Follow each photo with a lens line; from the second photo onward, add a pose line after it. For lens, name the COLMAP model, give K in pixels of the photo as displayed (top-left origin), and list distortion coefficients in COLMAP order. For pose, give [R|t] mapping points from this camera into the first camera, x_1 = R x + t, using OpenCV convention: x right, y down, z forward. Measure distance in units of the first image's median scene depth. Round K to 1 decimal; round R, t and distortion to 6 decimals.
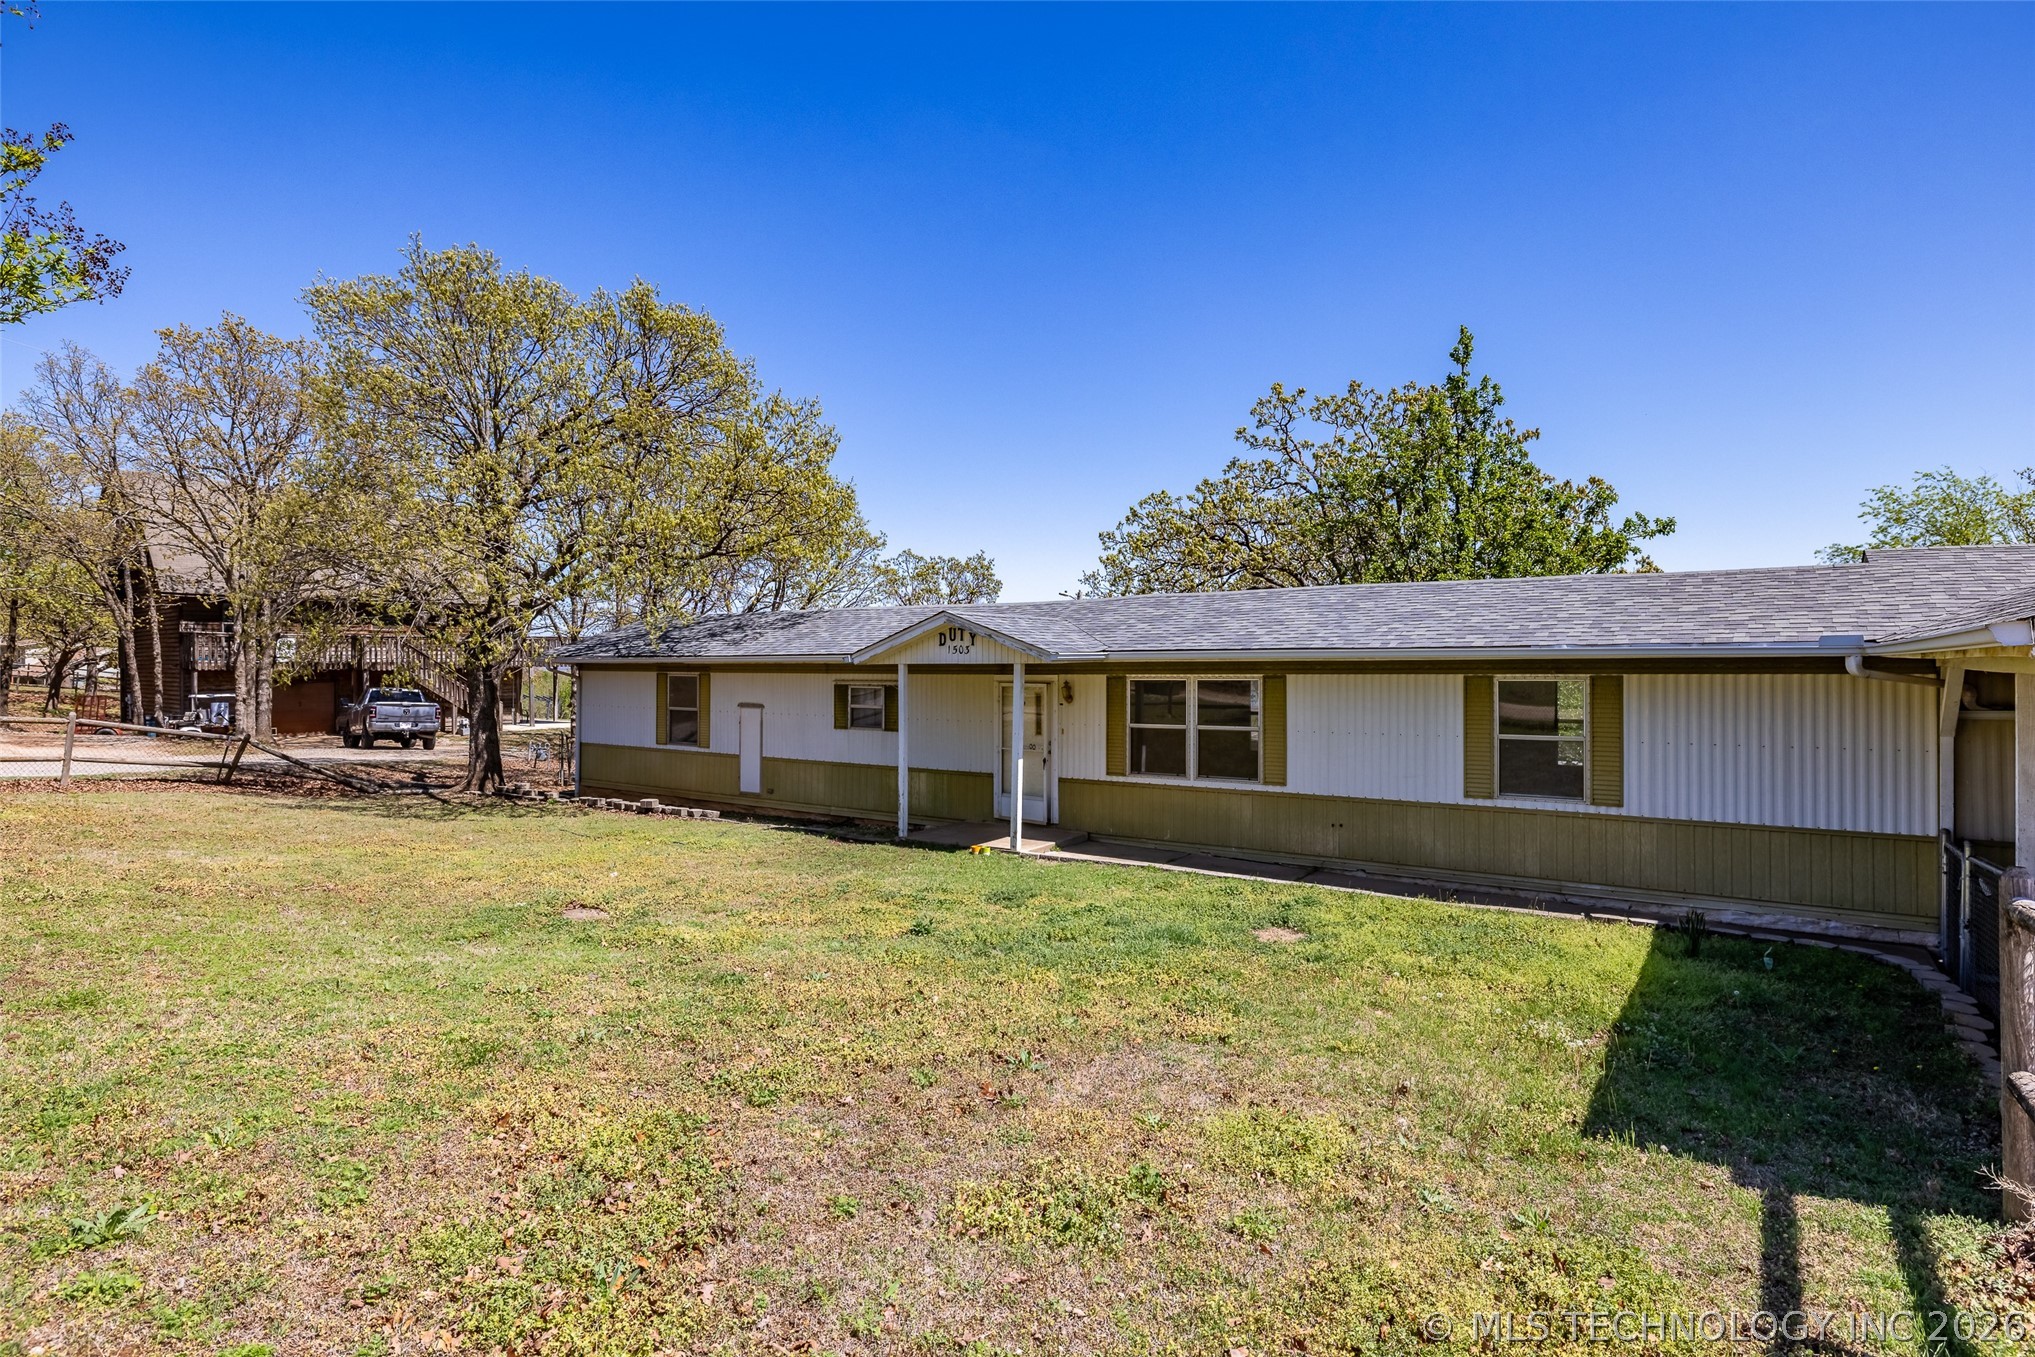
lens RADIAL K [[1072.7, 0, 1012.7], [0, 1072.7, 674.4], [0, 0, 1]] dist [-0.007448, -0.000312]
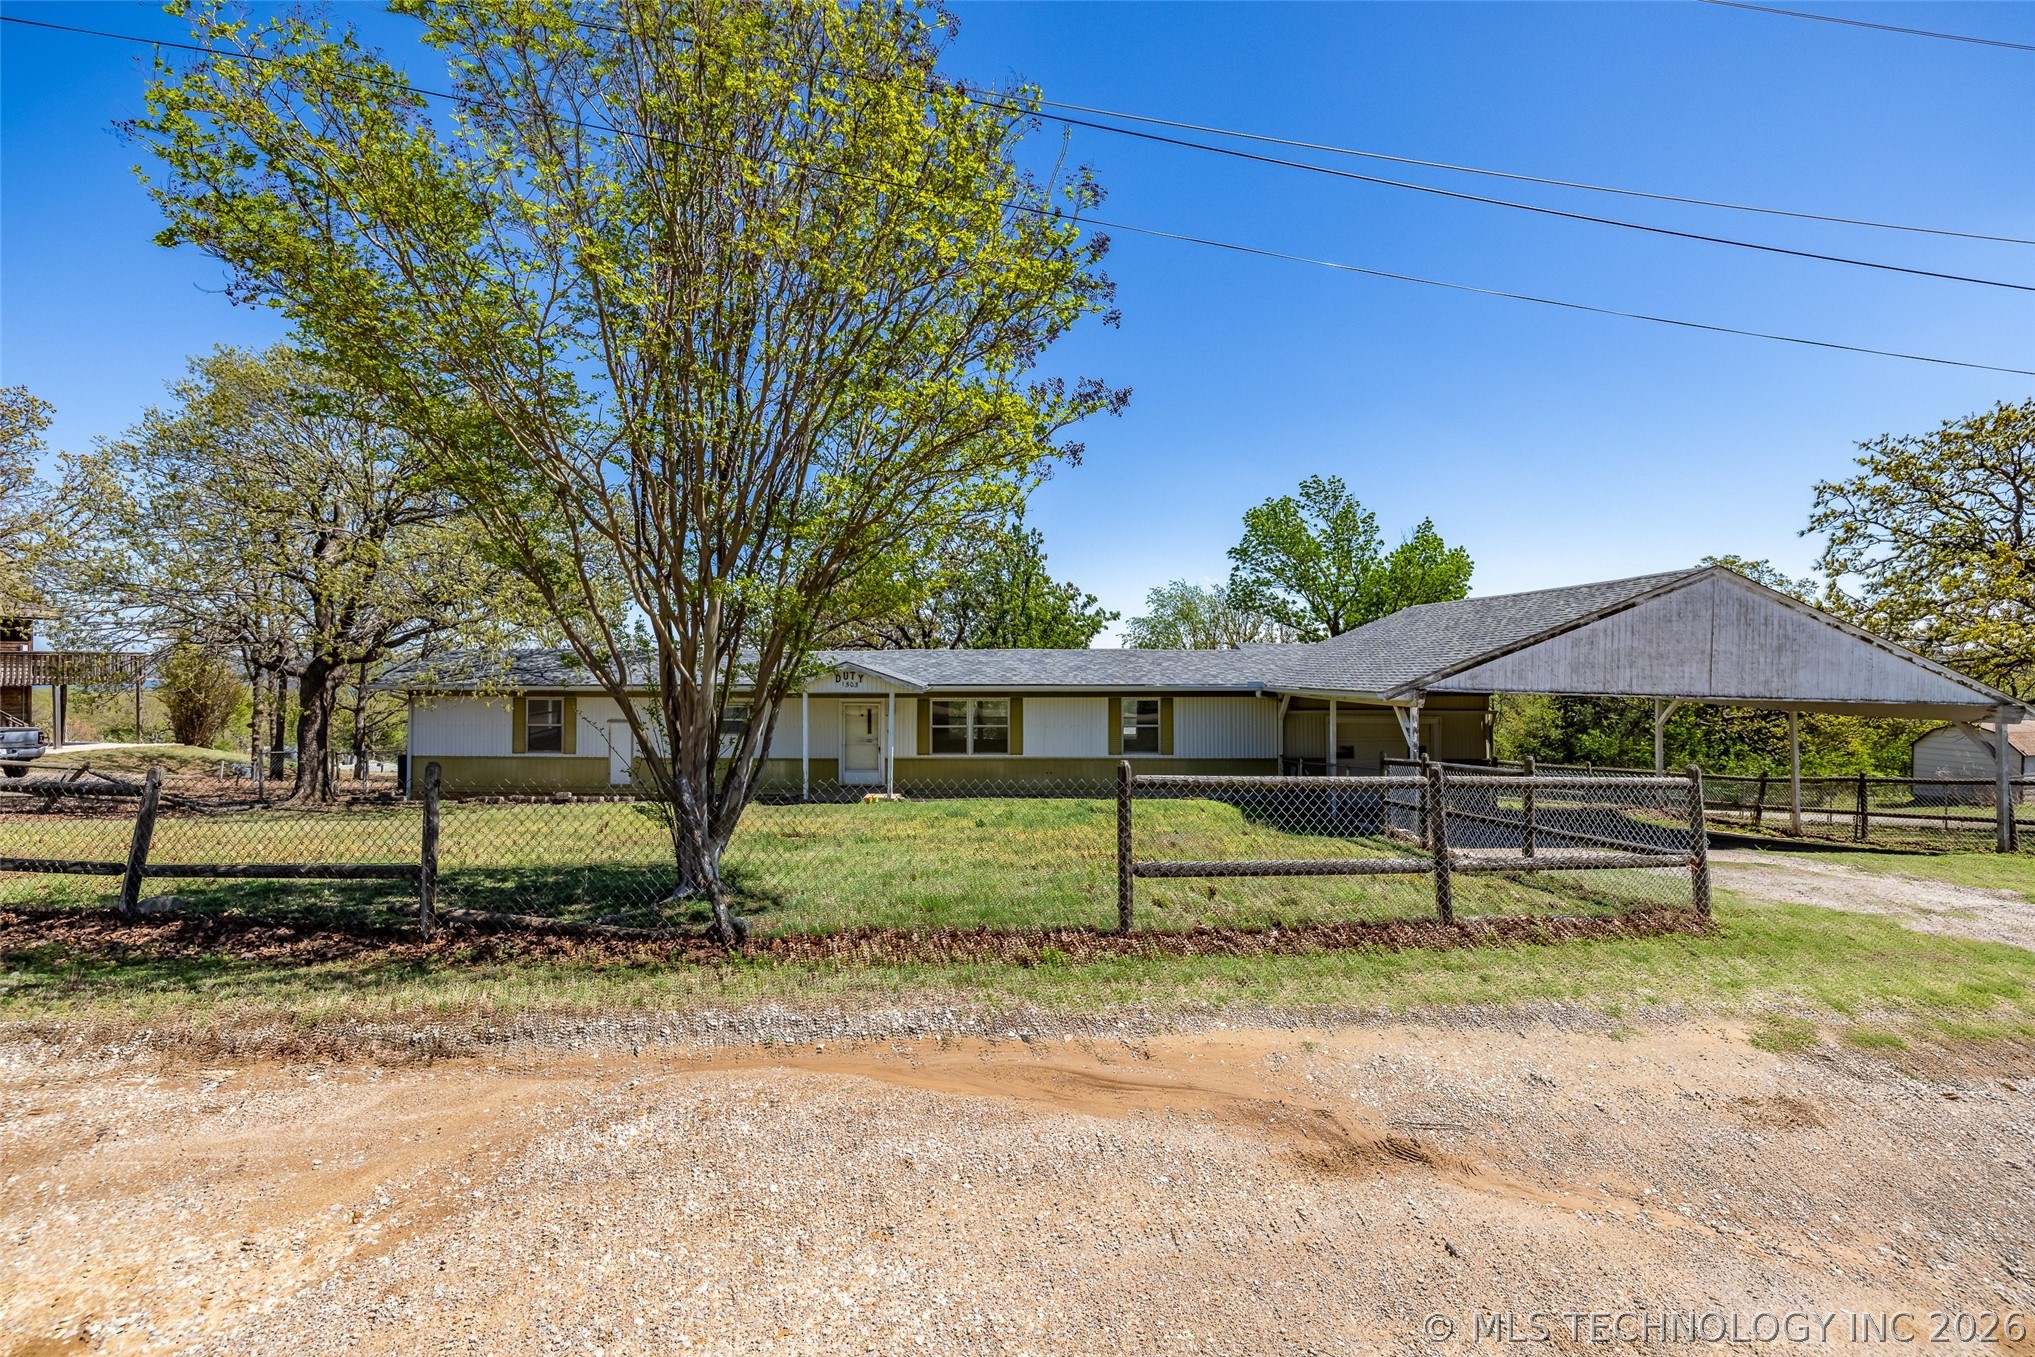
lens RADIAL K [[852.0, 0, 1017.0], [0, 852.0, 683.1], [0, 0, 1]] dist [-0.003689, -0.000524]
pose [[0.824477, -0.004257, 0.565879, -0.565175], [0.002741, 0.999990, 0.003529, -0.028391], [-0.565889, -0.001359, 0.824480, -0.245861]]
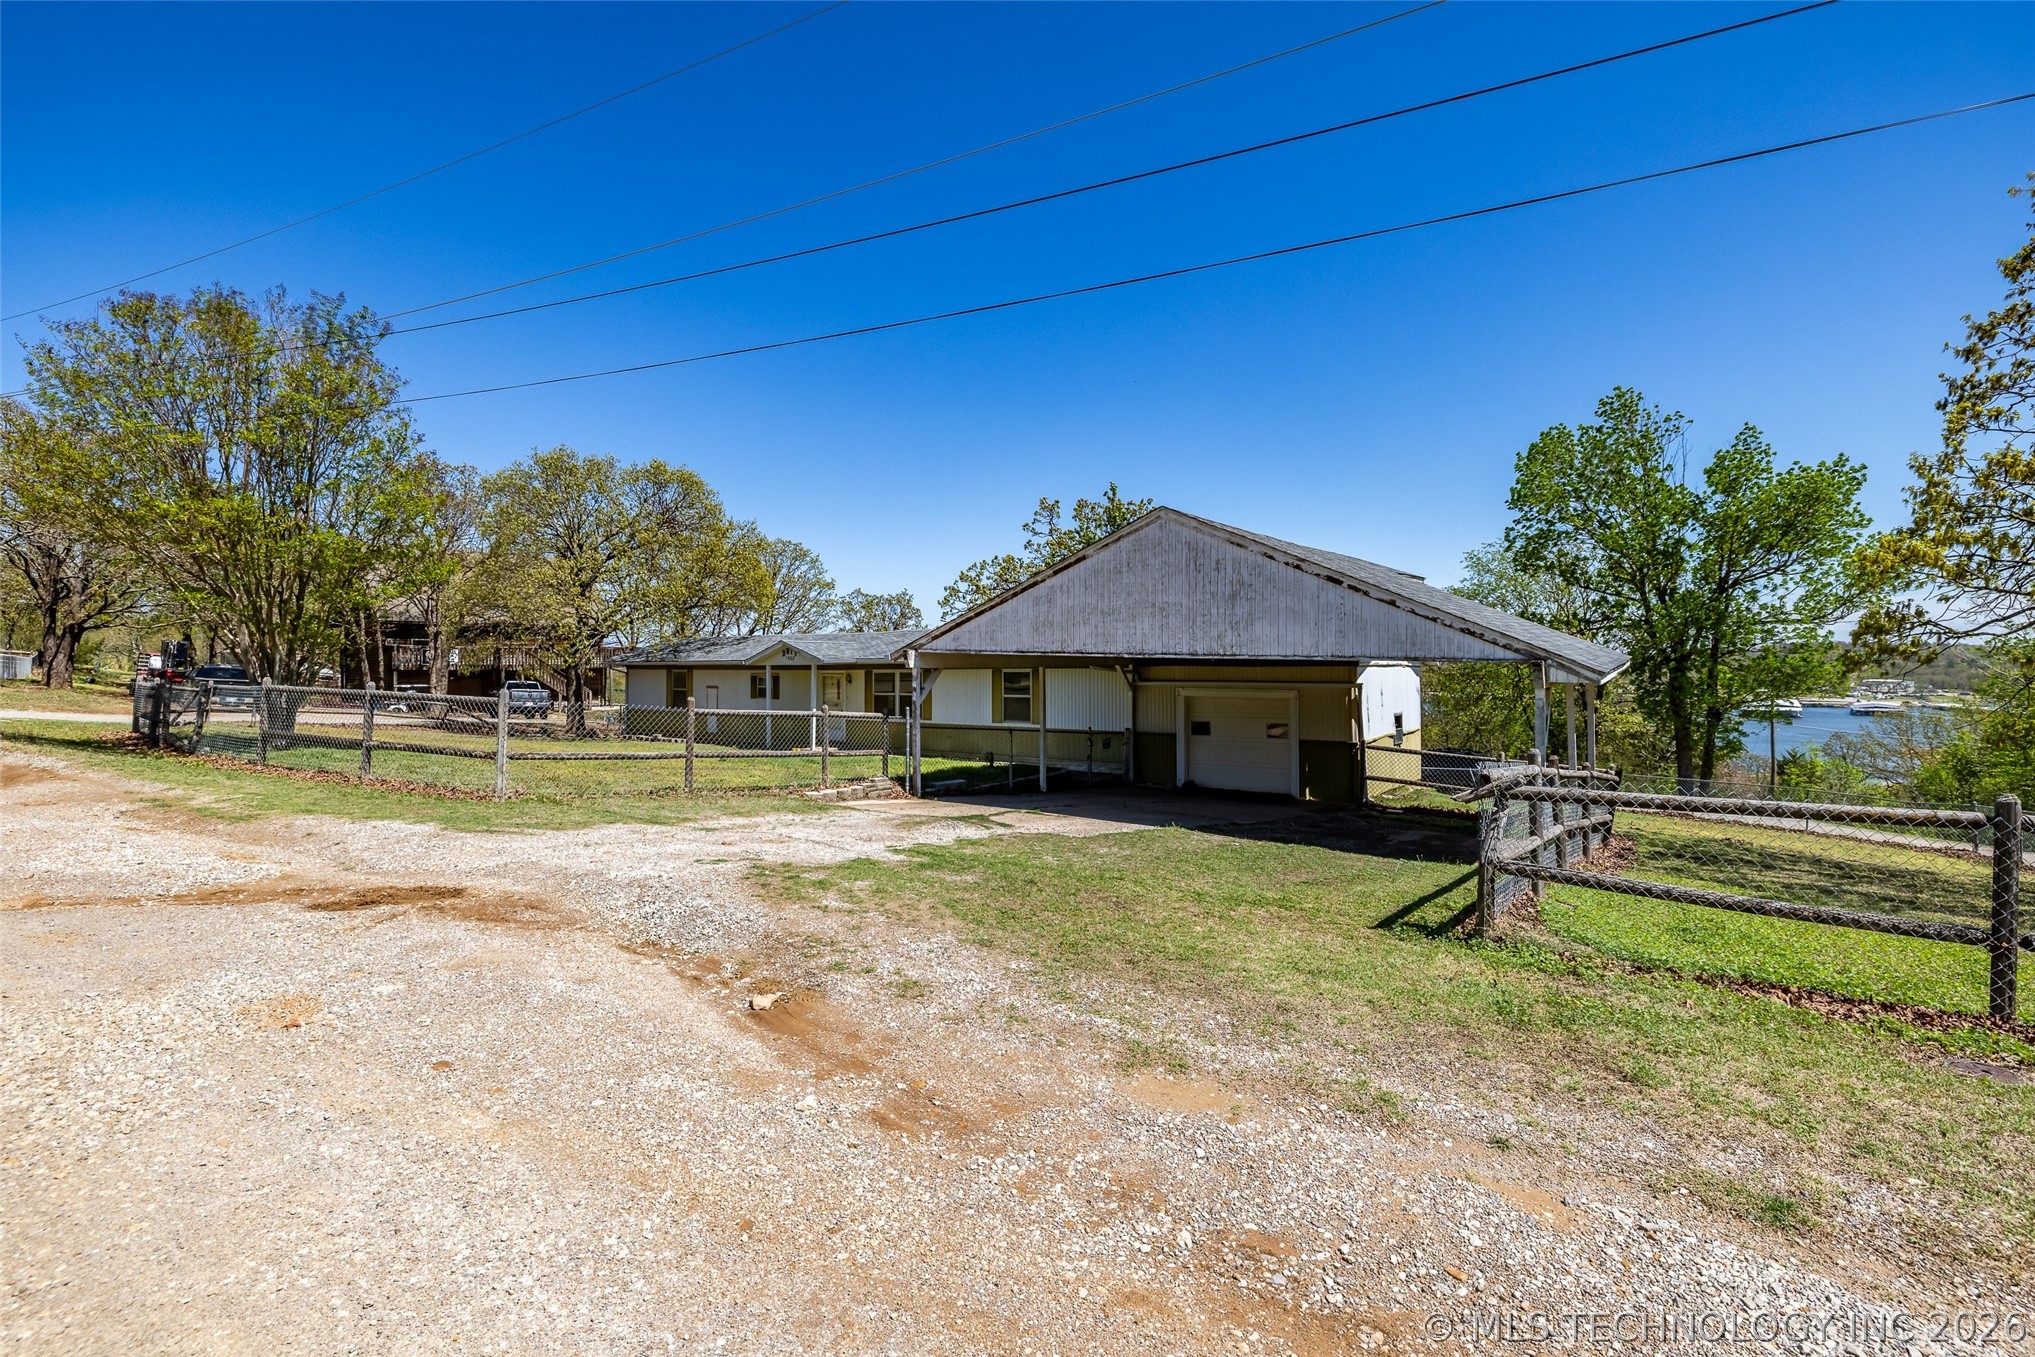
lens RADIAL K [[918.8, 0, 1003.7], [0, 918.8, 689.3], [0, 0, 1]] dist [0.001059, 0.000267]
pose [[0.999504, -0.001966, -0.031418, 0.412235], [0.002508, 0.999849, 0.017203, 0.007623], [0.031380, -0.017274, 0.999358, -0.779585]]
